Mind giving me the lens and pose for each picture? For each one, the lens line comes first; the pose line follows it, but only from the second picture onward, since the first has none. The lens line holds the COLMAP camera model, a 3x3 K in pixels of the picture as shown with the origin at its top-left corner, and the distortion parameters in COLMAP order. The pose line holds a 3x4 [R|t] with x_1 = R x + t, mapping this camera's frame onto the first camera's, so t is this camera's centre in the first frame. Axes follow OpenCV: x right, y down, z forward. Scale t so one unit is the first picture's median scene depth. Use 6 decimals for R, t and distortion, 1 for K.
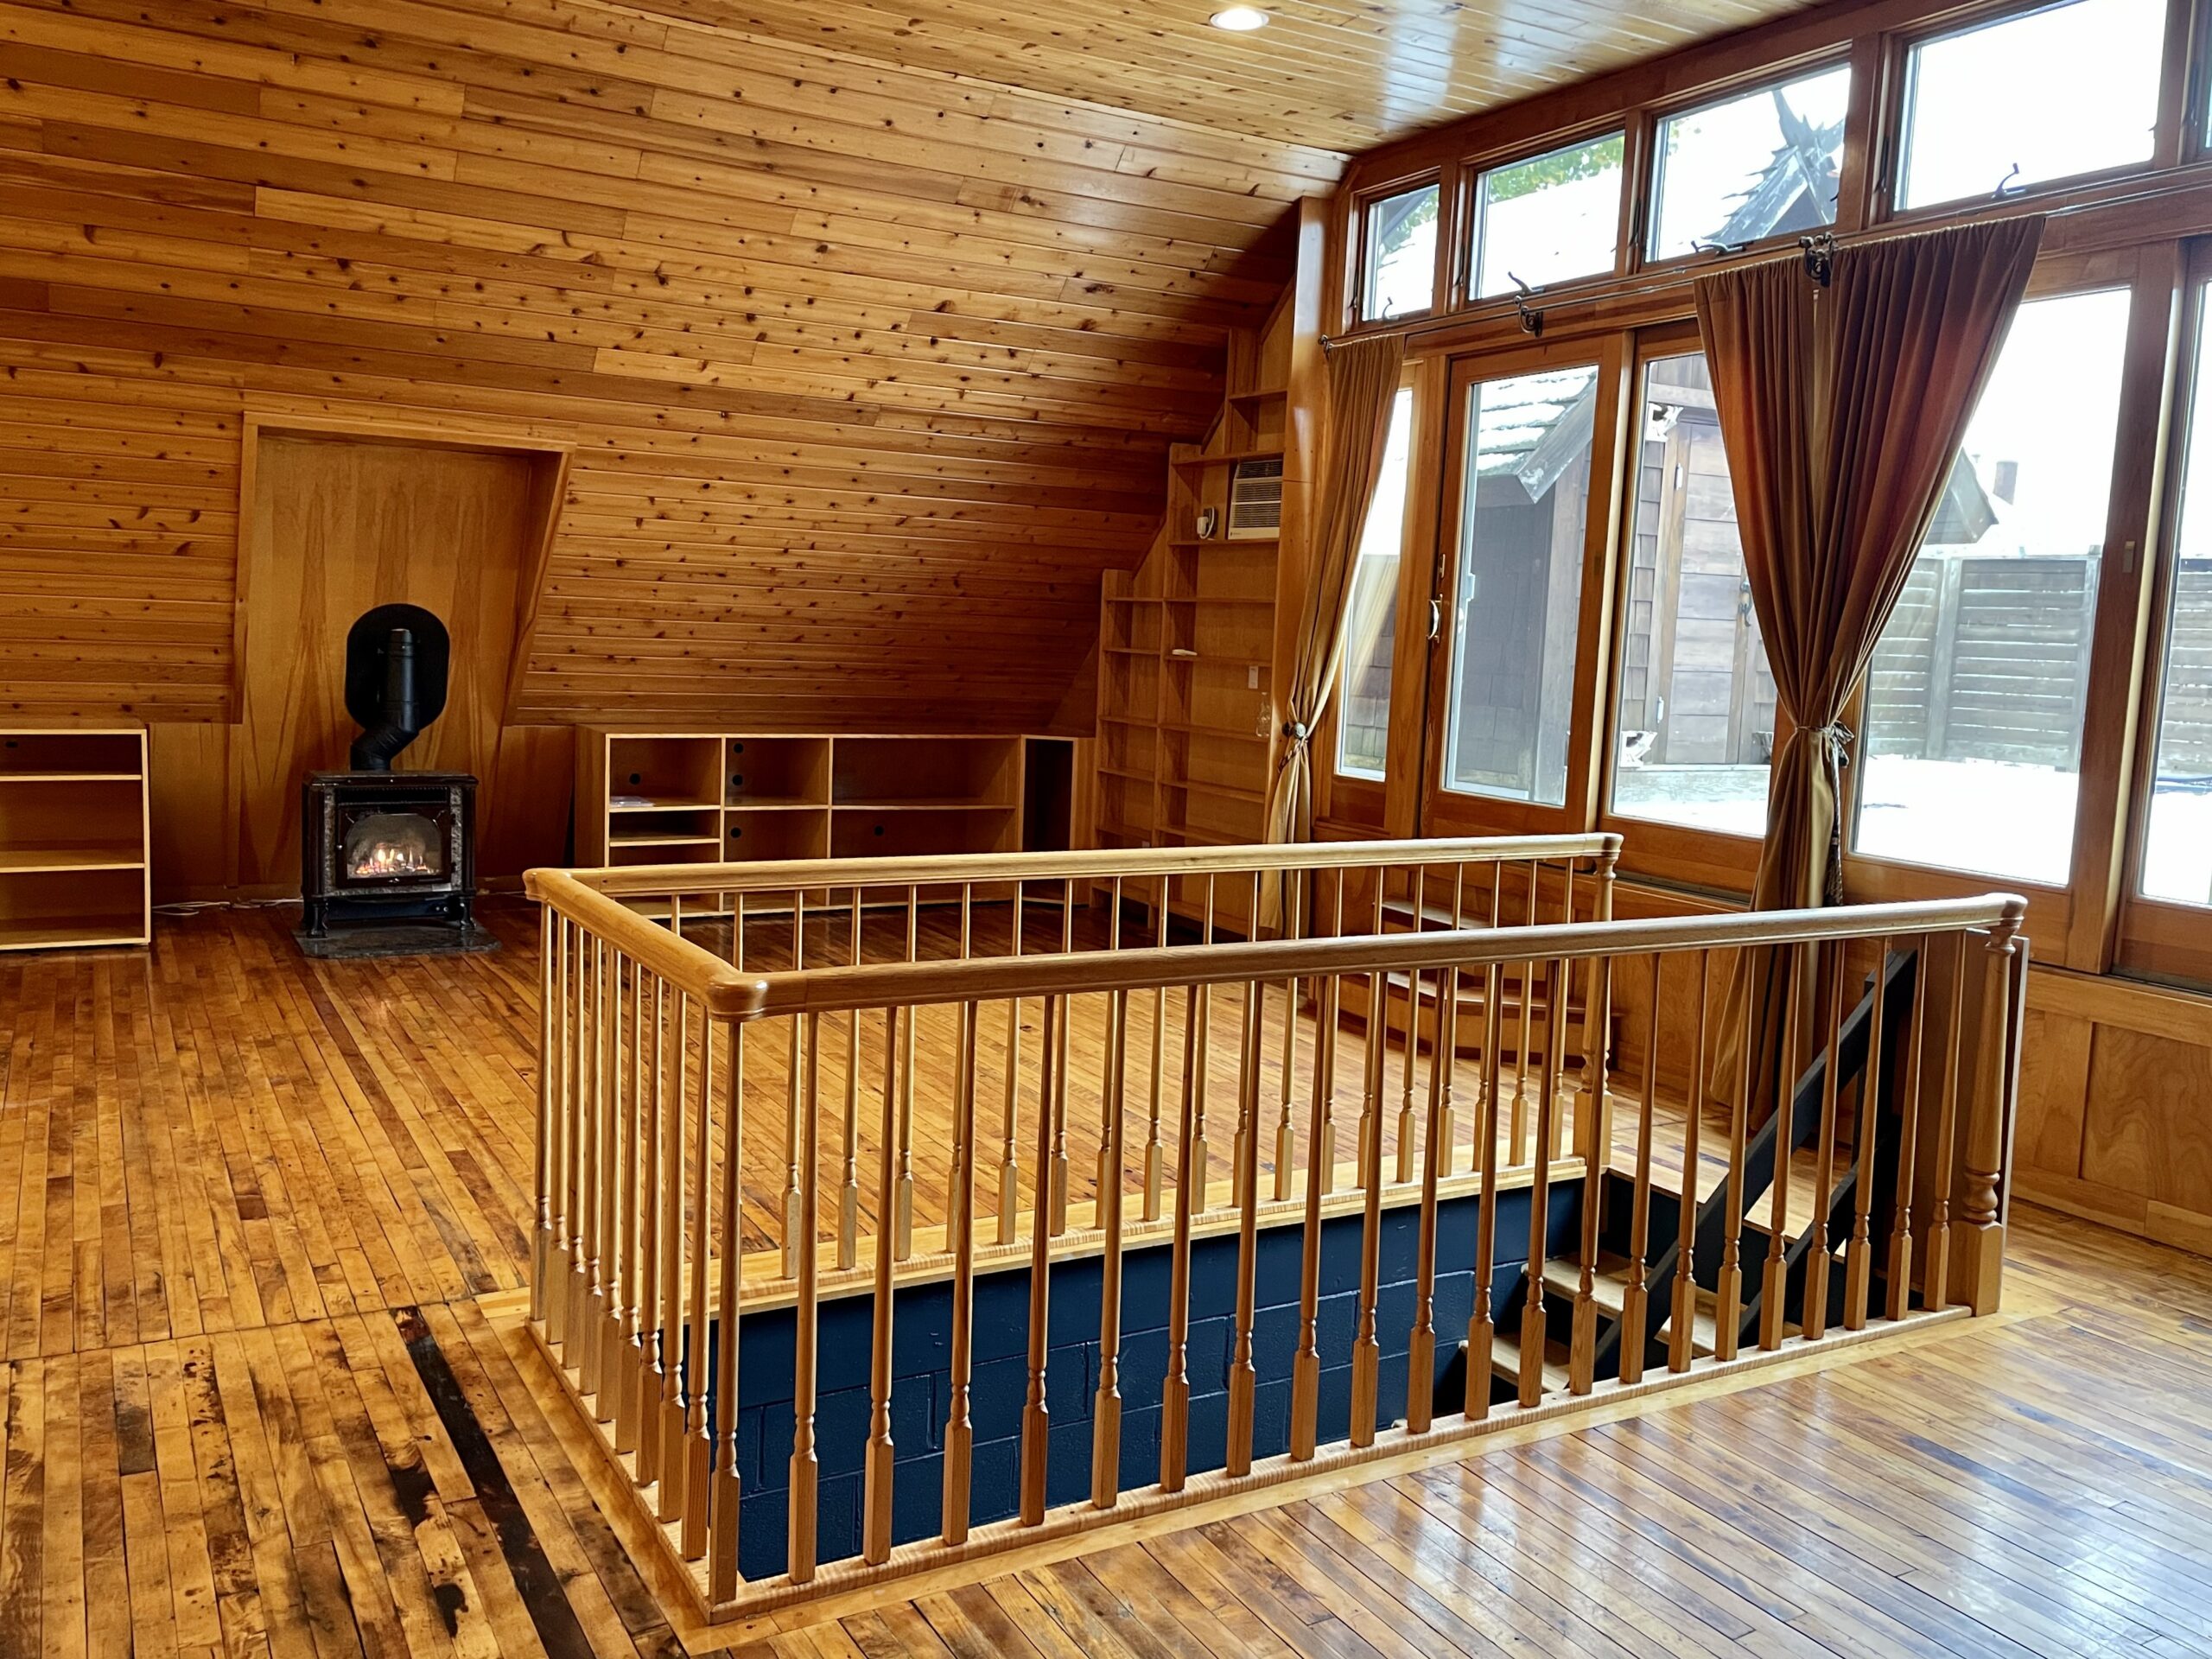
lens RADIAL K [[1656.4, 0, 1106.0], [0, 1656.4, 829.5], [0, 0, 1]] dist [0.069329, -0.112085]
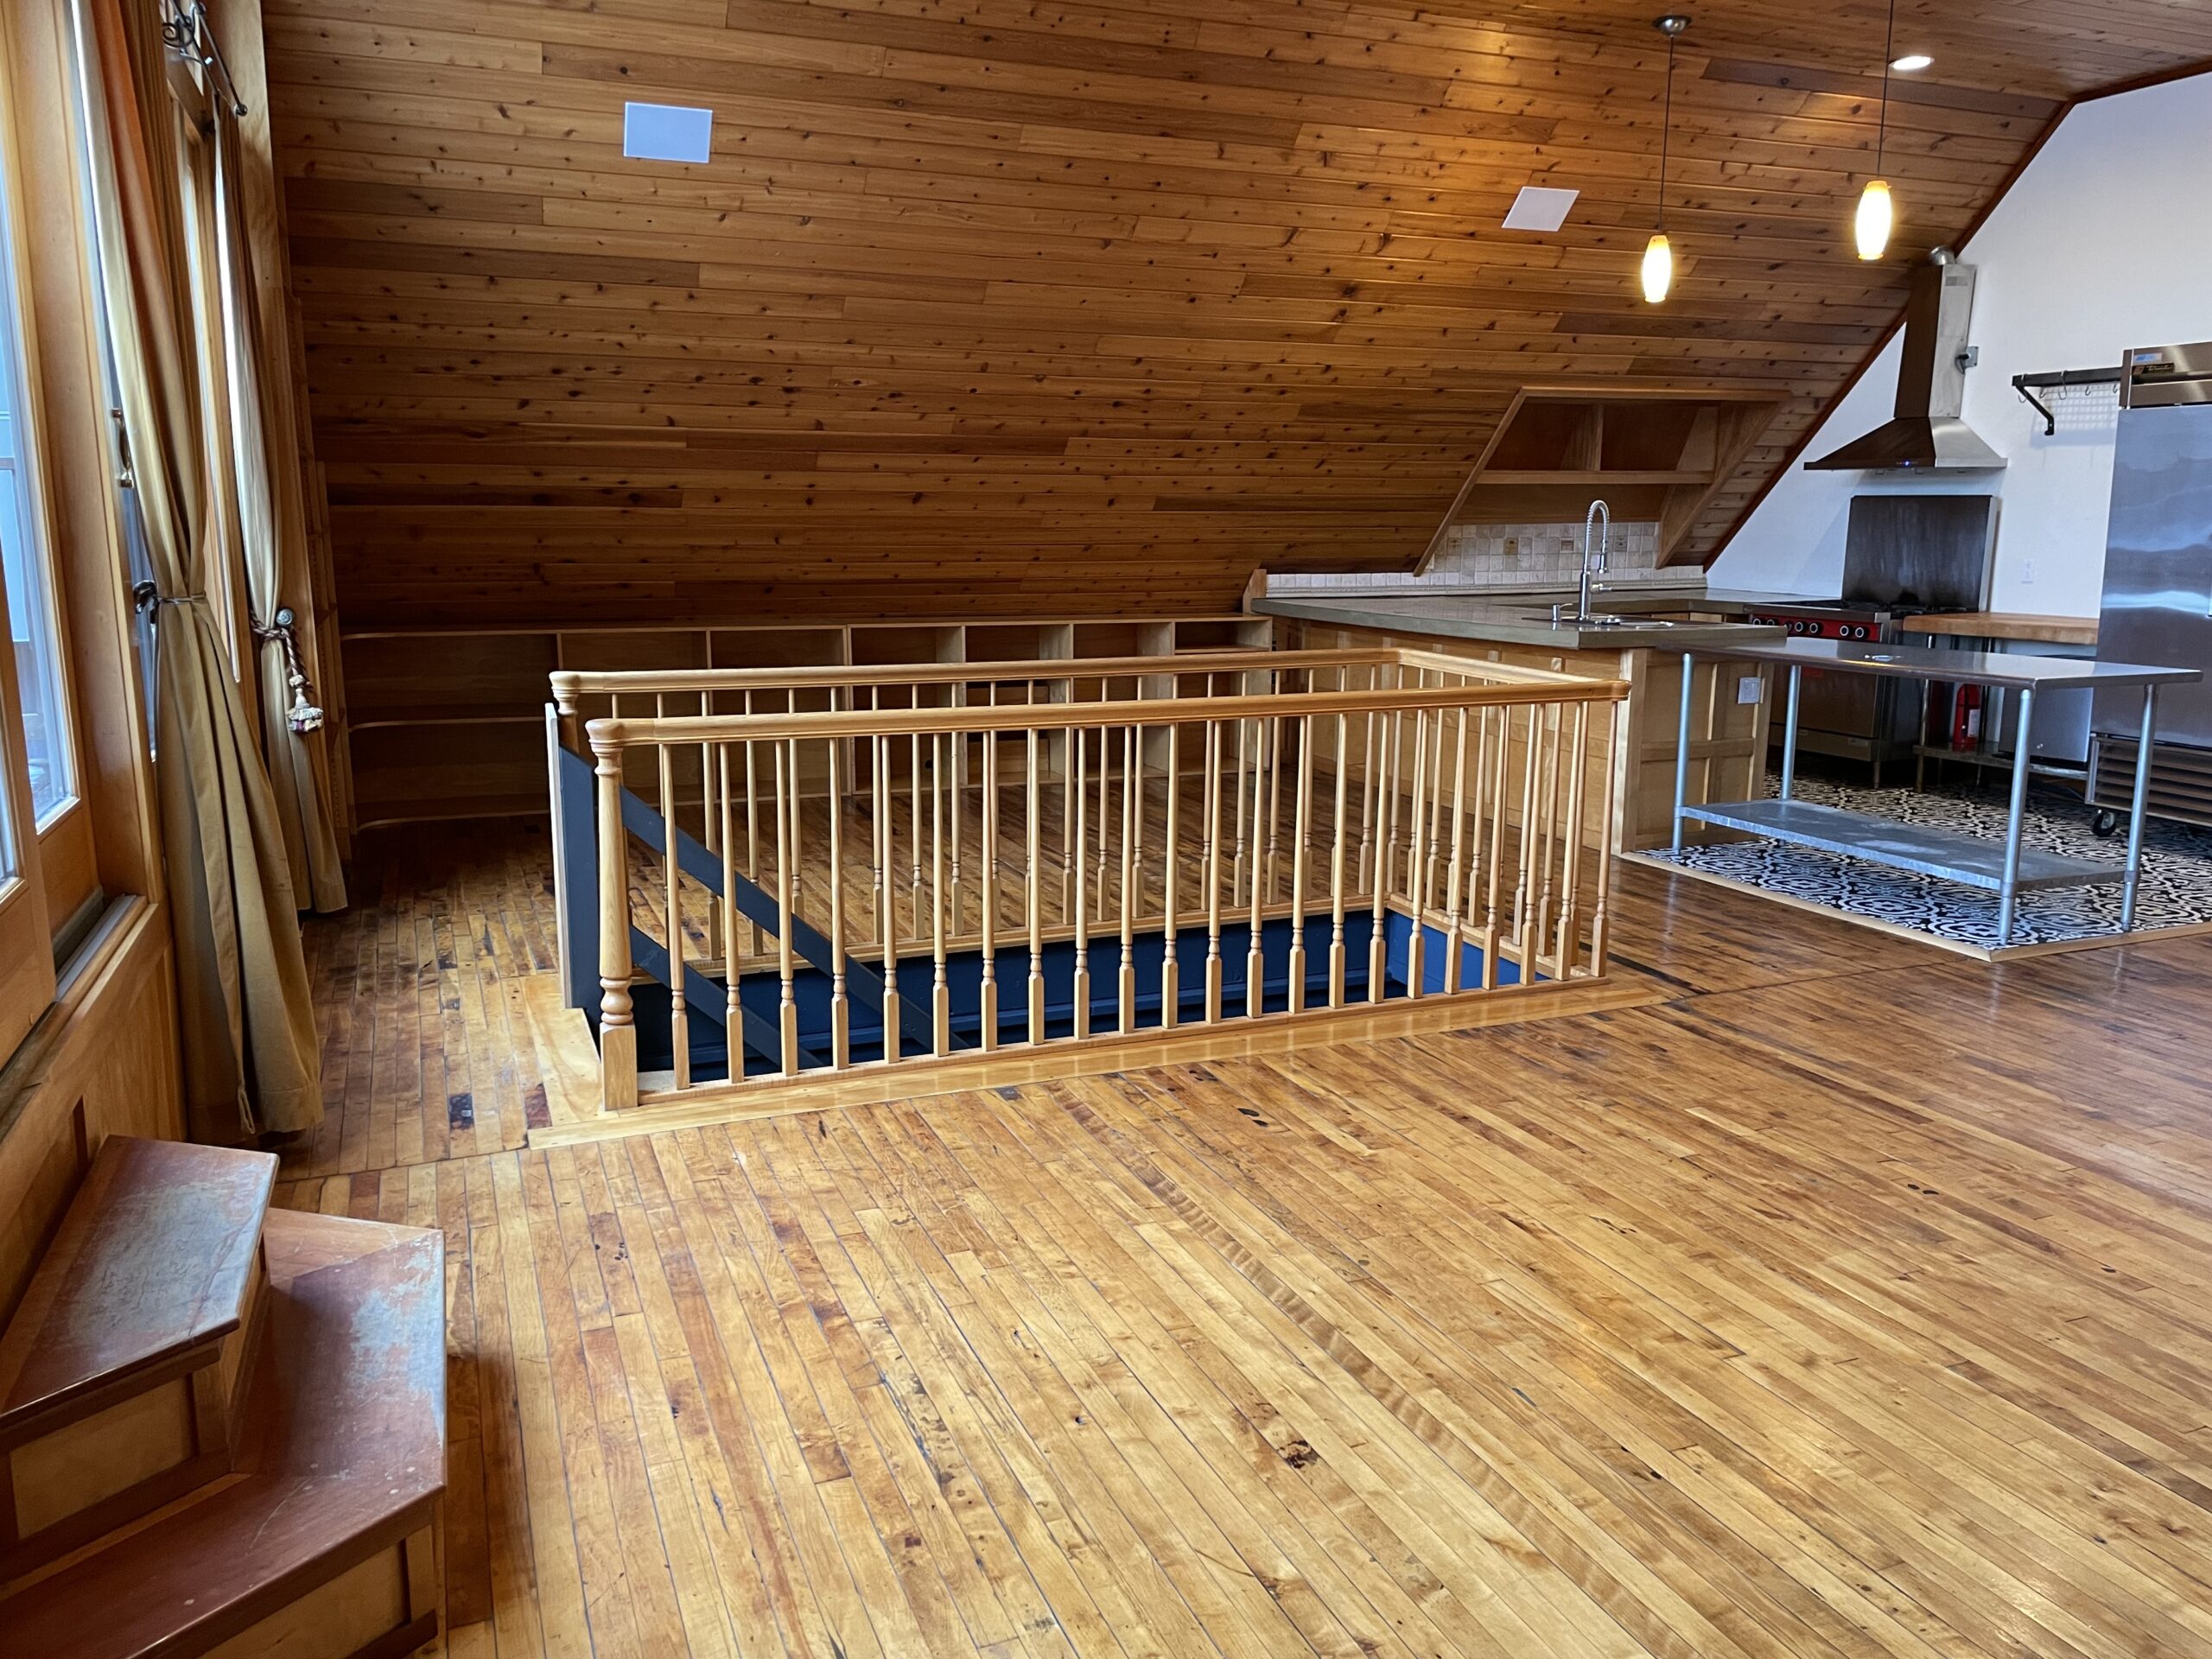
lens RADIAL K [[1656.4, 0, 1106.0], [0, 1656.4, 829.5], [0, 0, 1]] dist [0.069329, -0.112085]
pose [[-0.988431, -0.065497, 0.136799, -0.090270], [-0.022184, 0.954684, 0.296793, -0.273509], [-0.150038, 0.290325, -0.945093, 2.420814]]
